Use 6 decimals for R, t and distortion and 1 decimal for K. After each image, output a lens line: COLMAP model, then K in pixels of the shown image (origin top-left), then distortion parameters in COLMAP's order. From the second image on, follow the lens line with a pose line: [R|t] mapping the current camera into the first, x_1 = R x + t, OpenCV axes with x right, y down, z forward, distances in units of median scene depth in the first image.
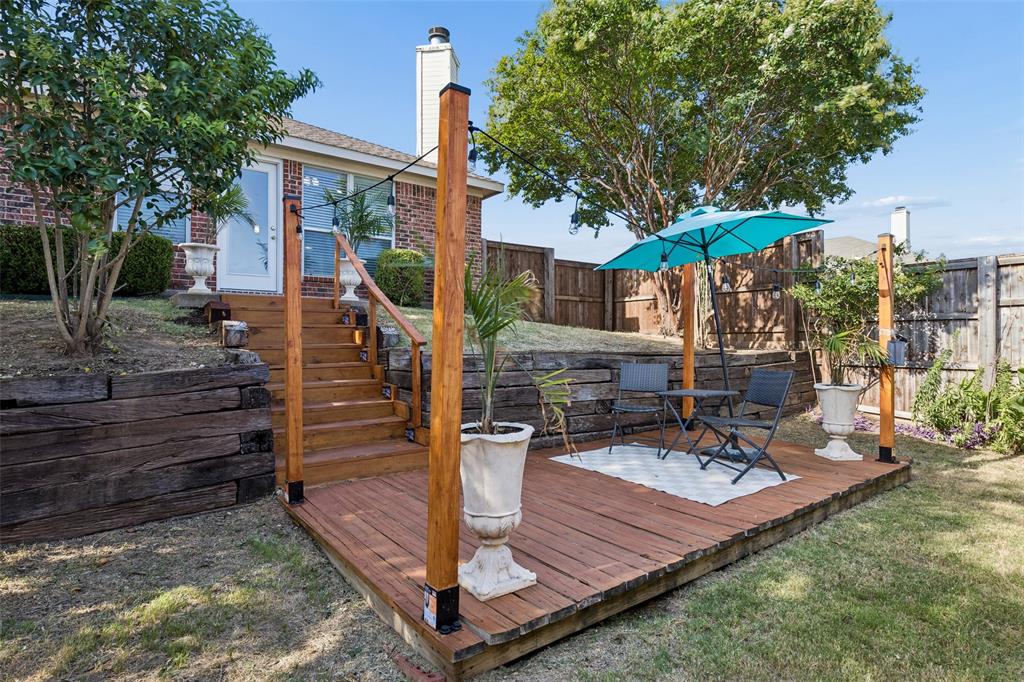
lens RADIAL K [[522.0, 0, 512.0], [0, 522.0, 341.0], [0, 0, 1]] dist [0.001547, 0.000295]
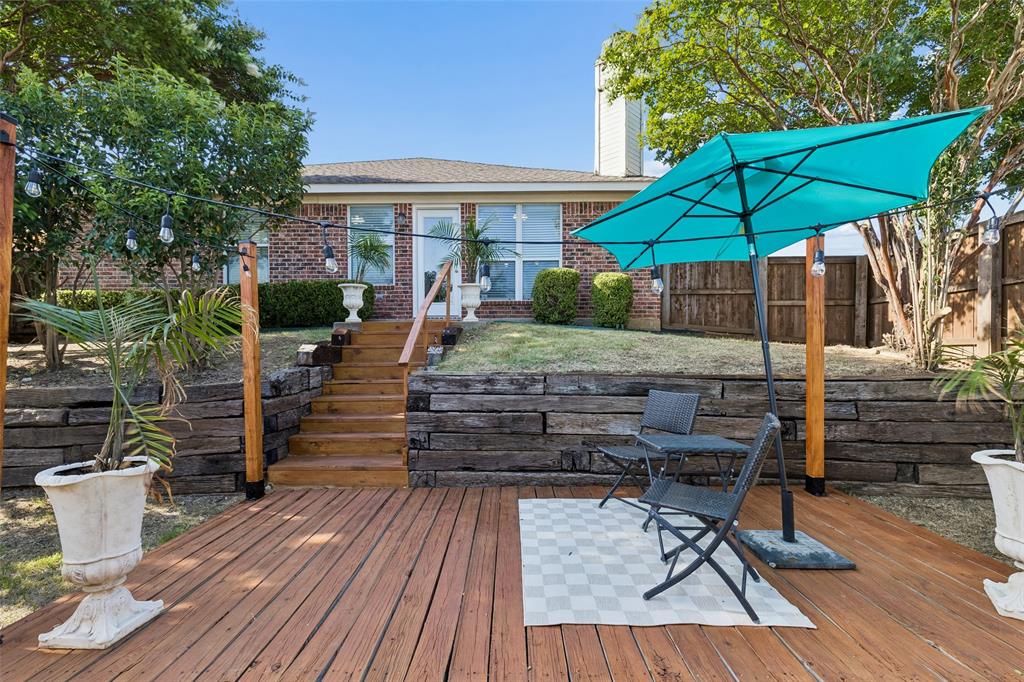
lens RADIAL K [[464.1, 0, 512.2], [0, 464.1, 365.5], [0, 0, 1]] dist [0.008881, -0.000023]
pose [[0.796842, 0.012102, -0.604067, 0.467309], [0.005010, 0.999633, 0.026635, -0.013299], [0.604167, -0.024250, 0.796488, 0.353566]]
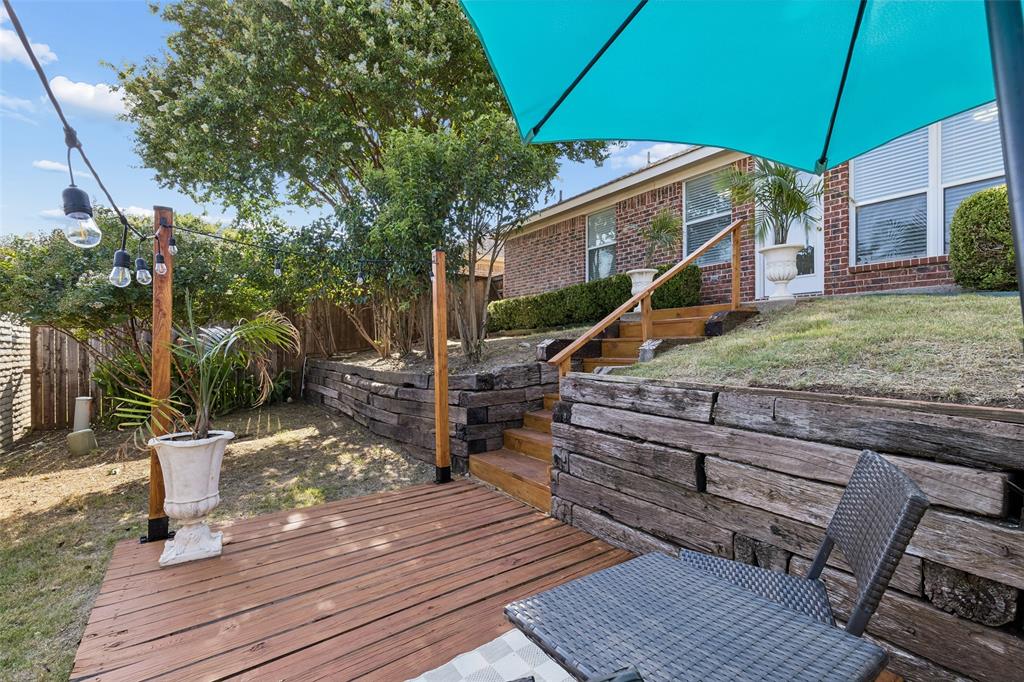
lens RADIAL K [[458.0, 0, 514.5], [0, 458.0, 347.4], [0, 0, 1]] dist [0.013851, -0.000033]
pose [[-0.022462, 0.005019, -0.999735, 0.488684], [0.010757, 0.999931, 0.004779, -0.021358], [0.999690, -0.010647, -0.022515, 0.825351]]
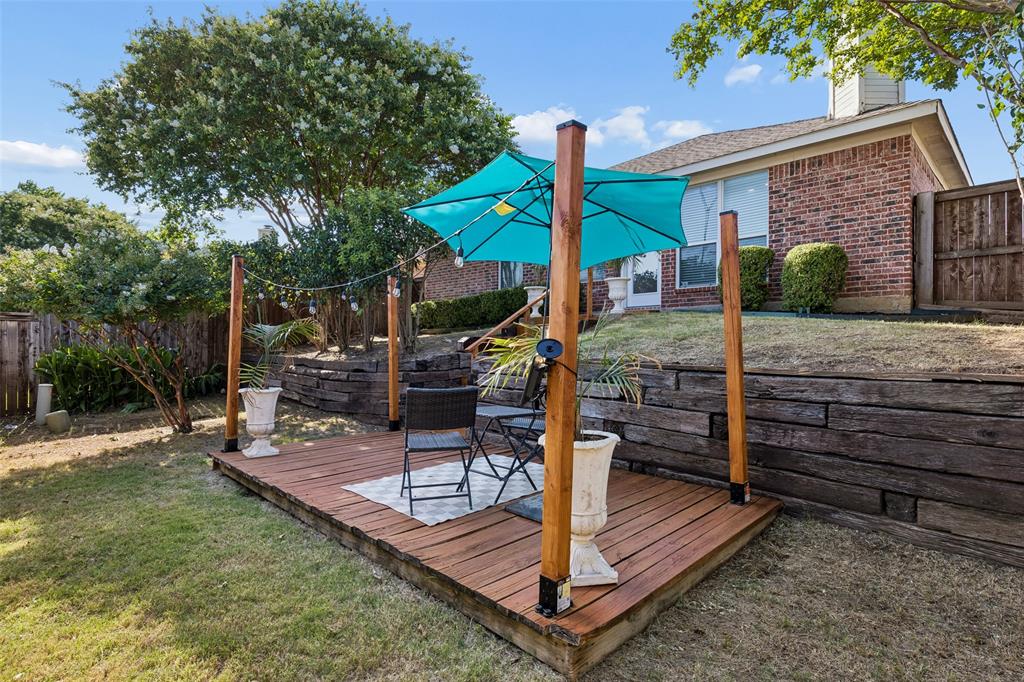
lens RADIAL K [[522.0, 0, 512.0], [0, 522.0, 341.0], [0, 0, 1]] dist [0.001547, 0.000295]
pose [[0.138080, -0.007732, -0.990391, 1.071186], [0.001676, 0.999970, -0.007573, -0.008623], [0.990420, -0.000614, 0.138089, 0.798731]]
